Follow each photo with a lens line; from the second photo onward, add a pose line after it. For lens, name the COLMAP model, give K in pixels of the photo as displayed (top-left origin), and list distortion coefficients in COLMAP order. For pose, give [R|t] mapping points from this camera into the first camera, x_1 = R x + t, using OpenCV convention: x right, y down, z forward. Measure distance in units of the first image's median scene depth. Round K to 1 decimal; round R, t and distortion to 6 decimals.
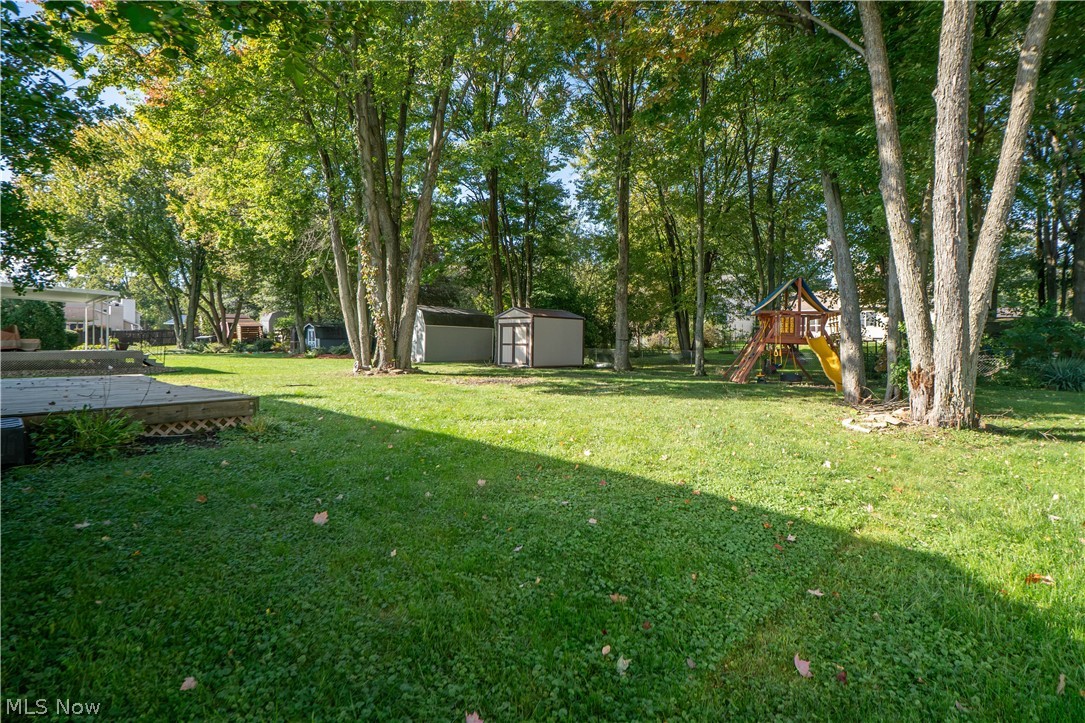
lens RADIAL K [[574.2, 0, 545.1], [0, 574.2, 364.8], [0, 0, 1]] dist [-0.000862, 0.000106]
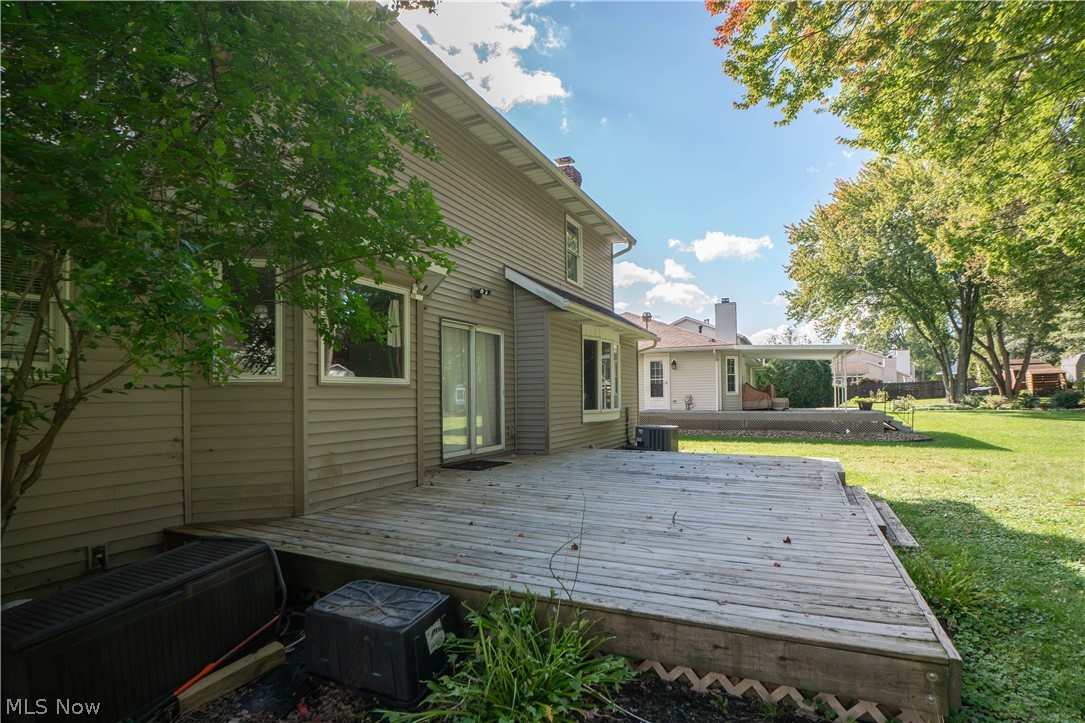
lens RADIAL K [[574.2, 0, 545.1], [0, 574.2, 364.8], [0, 0, 1]] dist [-0.000862, 0.000106]
pose [[0.363631, -0.052641, -0.930055, -0.048472], [-0.026534, 0.997412, -0.066827, -0.011475], [0.931165, 0.048978, 0.361293, 0.113307]]
